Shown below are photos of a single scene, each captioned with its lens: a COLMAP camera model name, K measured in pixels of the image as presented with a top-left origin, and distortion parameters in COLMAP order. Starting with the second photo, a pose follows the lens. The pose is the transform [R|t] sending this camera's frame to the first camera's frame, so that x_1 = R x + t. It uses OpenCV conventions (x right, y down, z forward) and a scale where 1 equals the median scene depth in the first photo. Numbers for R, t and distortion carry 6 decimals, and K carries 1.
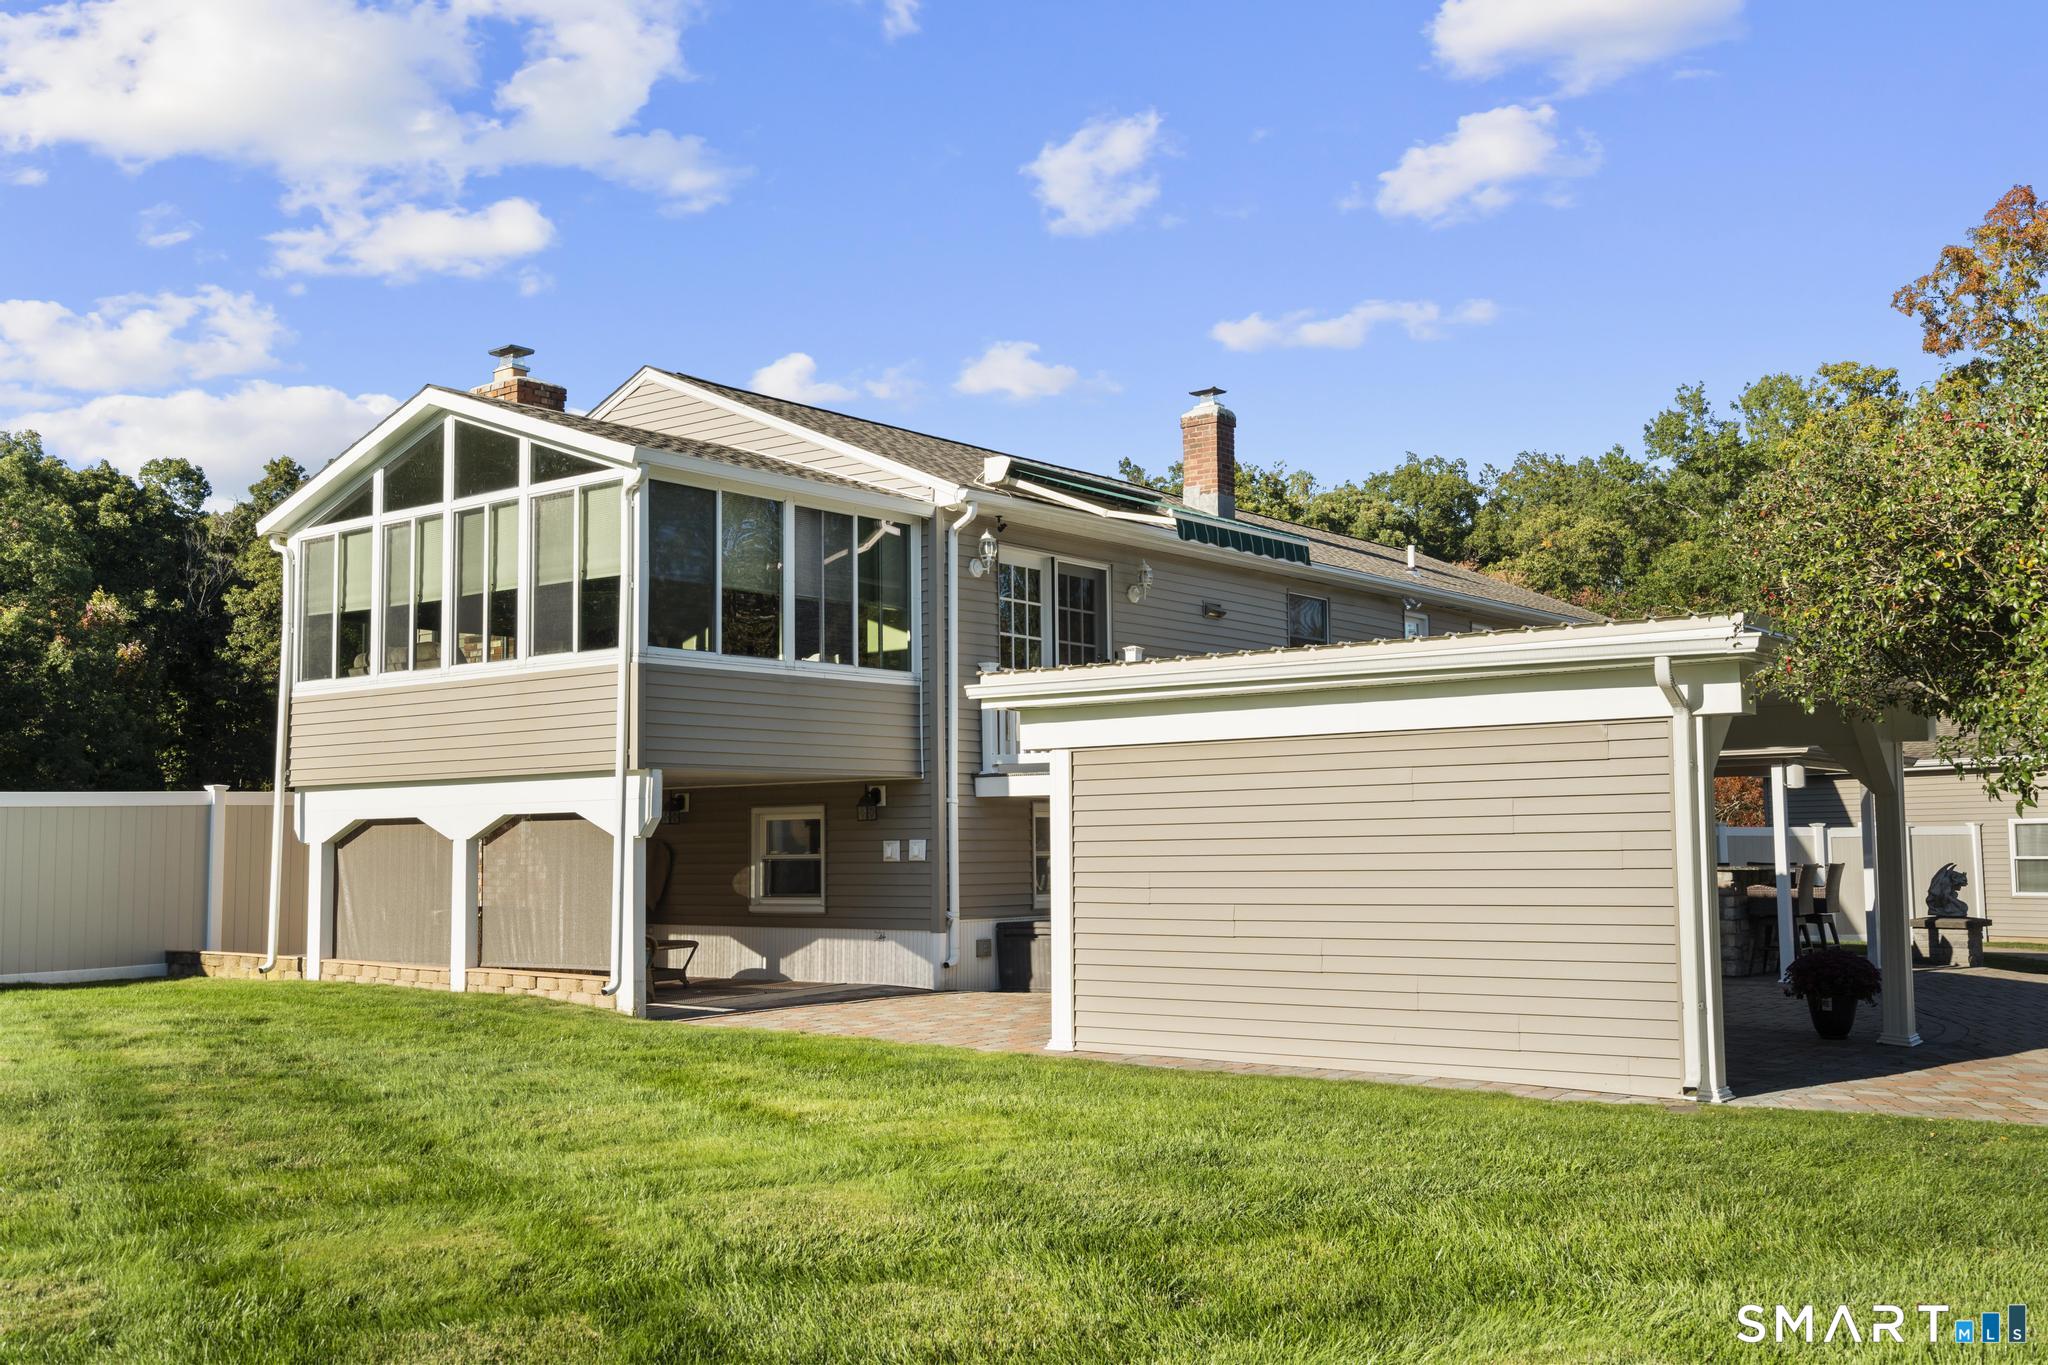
lens RADIAL K [[1970.0, 0, 1020.9], [0, 1970.0, 686.7], [0, 0, 1]] dist [-0.015133, -0.015762]
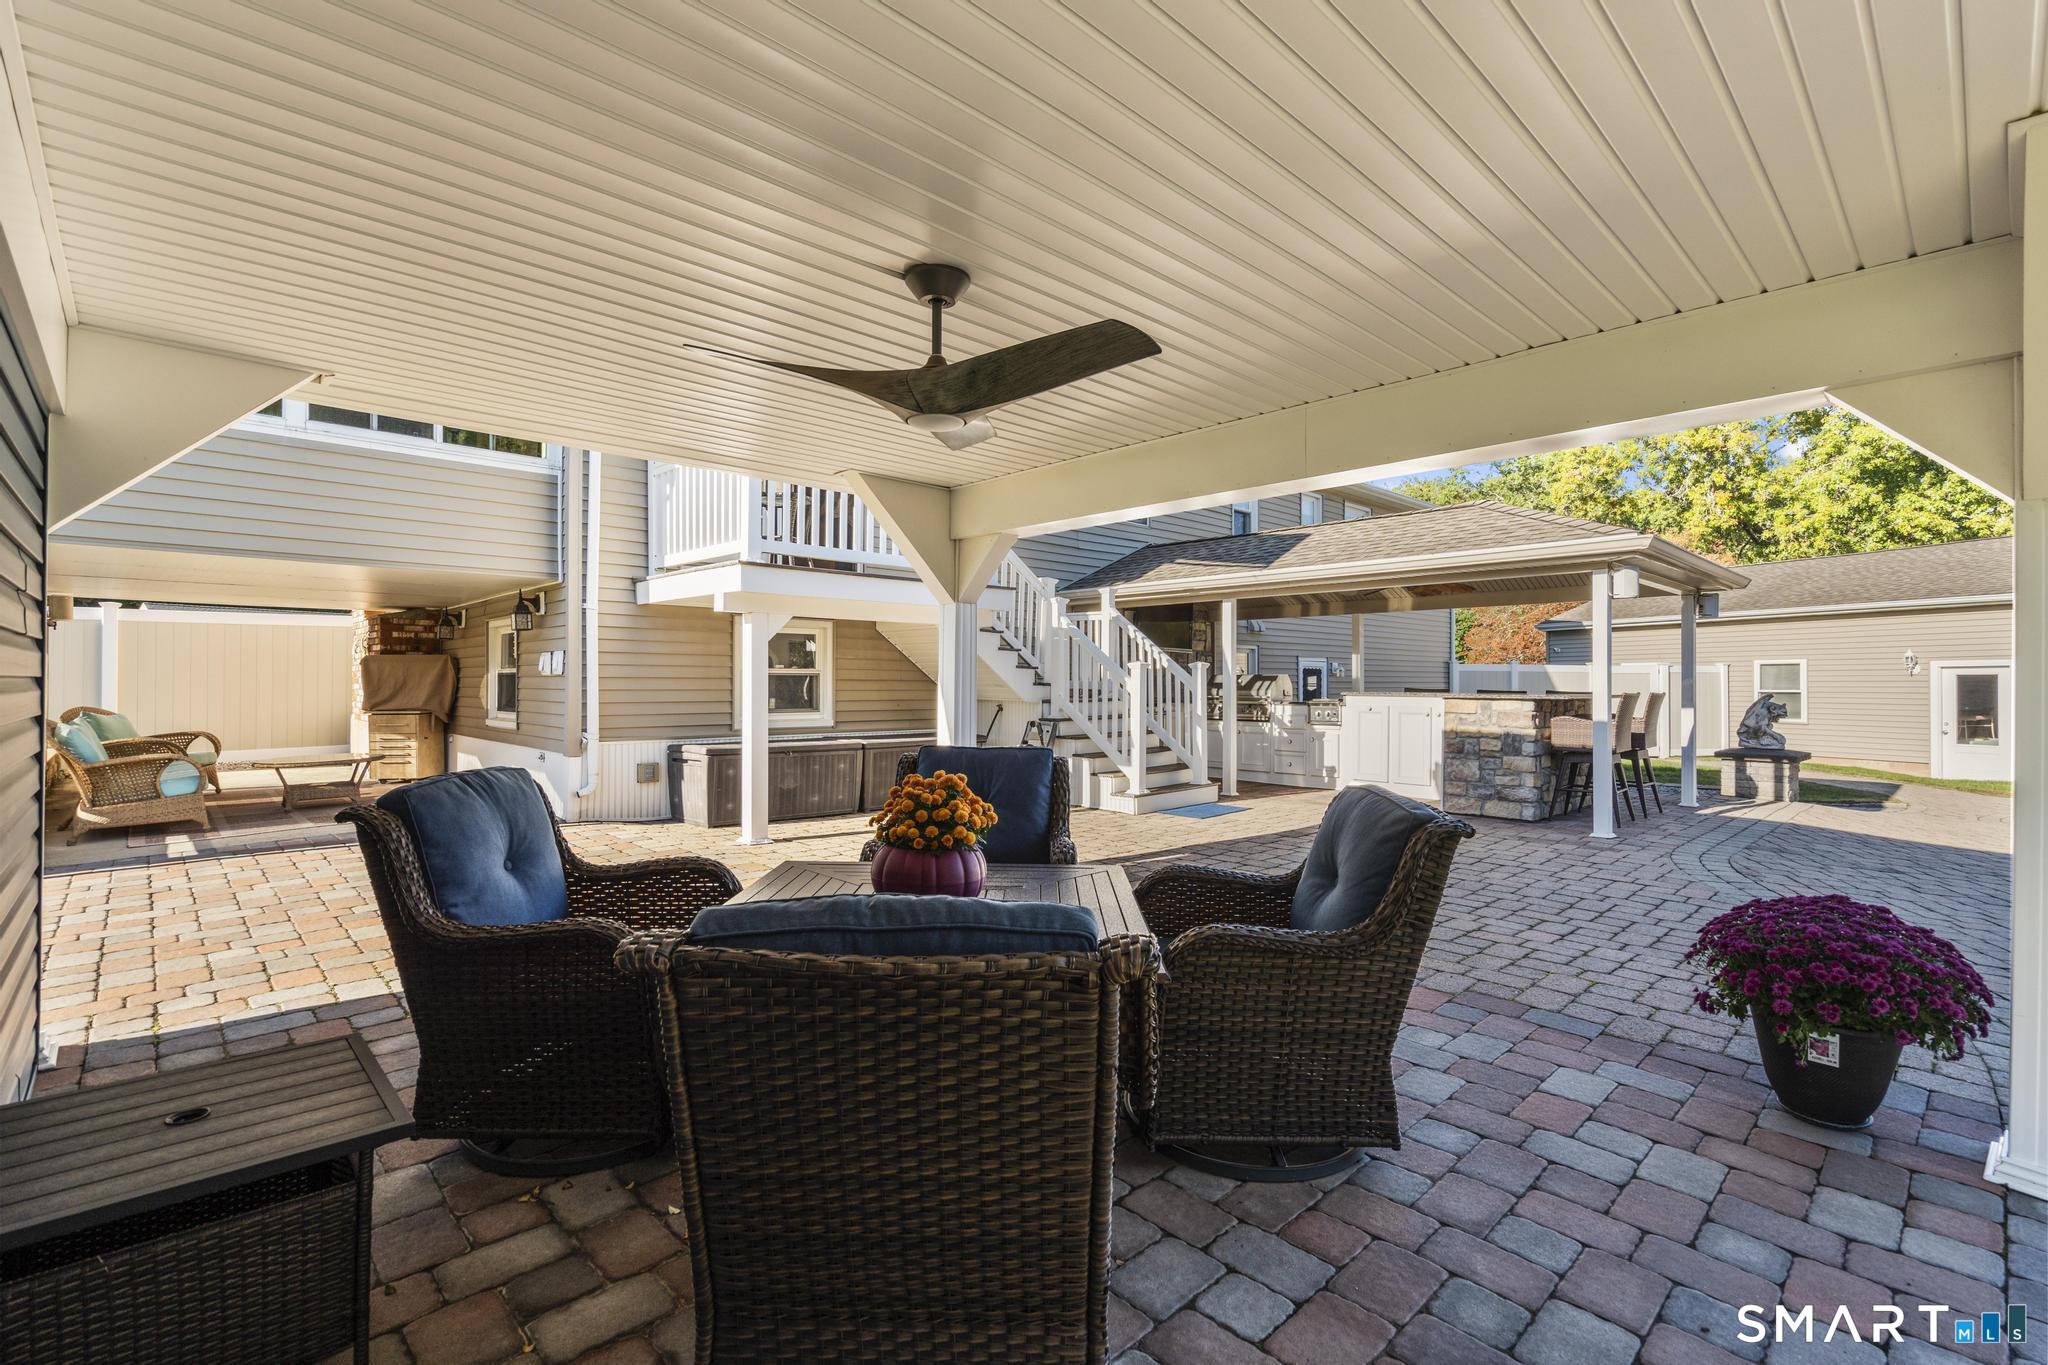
lens RADIAL K [[915.3, 0, 1036.2], [0, 915.3, 682.9], [0, 0, 1]] dist [0.000735, -0.000019]
pose [[0.991164, 0.012969, -0.132007, 0.205012], [-0.001548, 0.996271, 0.086261, 0.053854], [0.132634, -0.085295, 0.987488, 0.594115]]
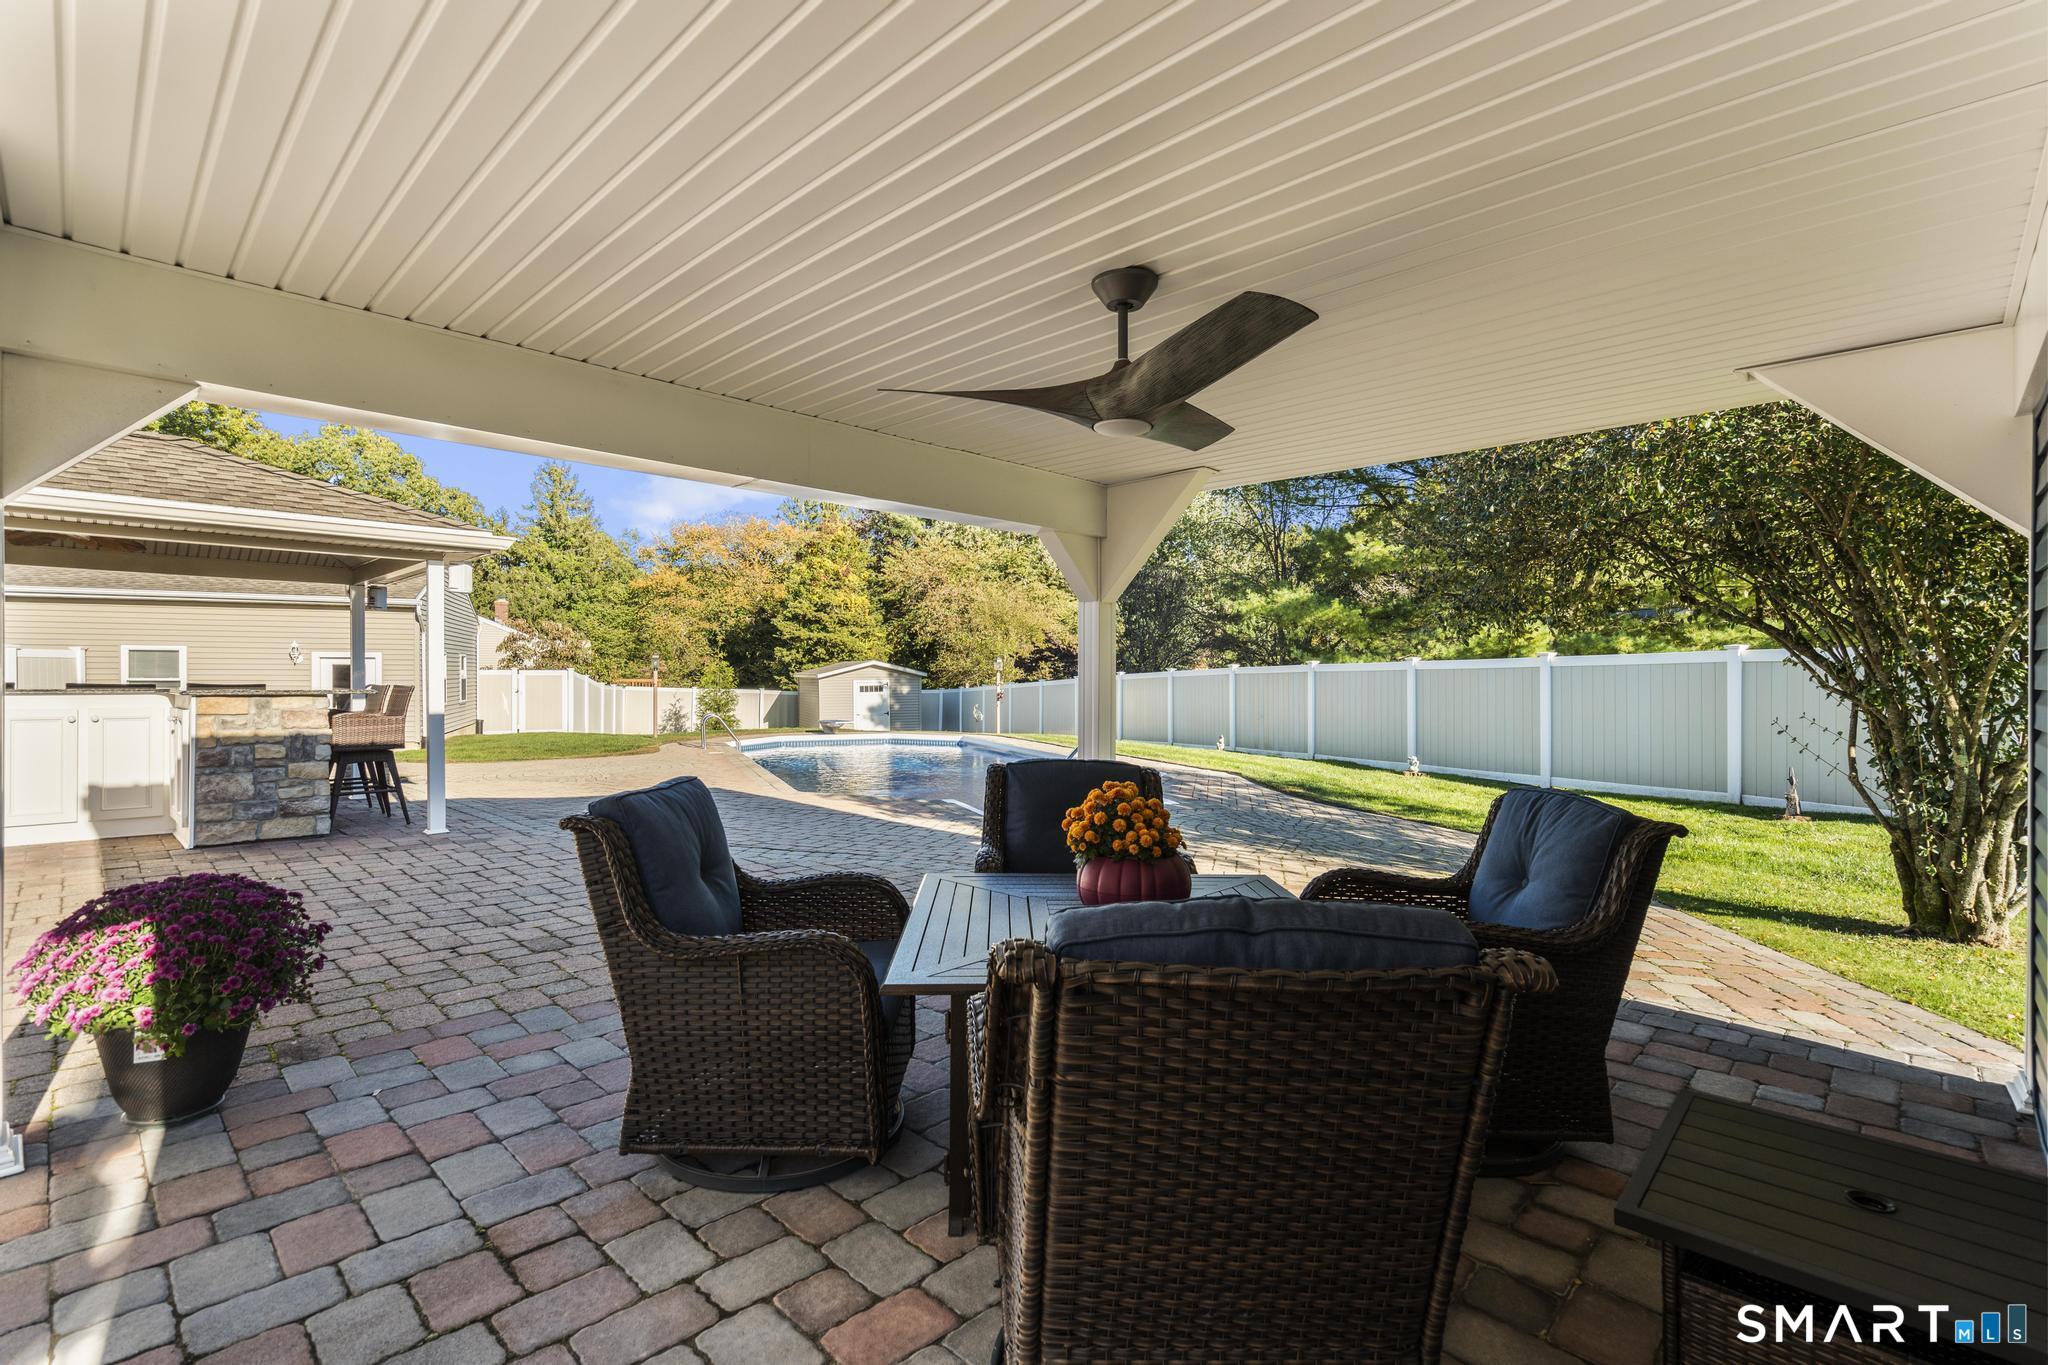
lens RADIAL K [[926.2, 0, 1028.6], [0, 926.2, 681.0], [0, 0, 1]] dist [-0.002172, 0.000447]
pose [[0.095878, 0.006336, 0.995373, 0.037648], [-0.092490, 0.995710, 0.002571, 0.065253], [-0.991087, -0.092309, 0.096052, 0.726198]]
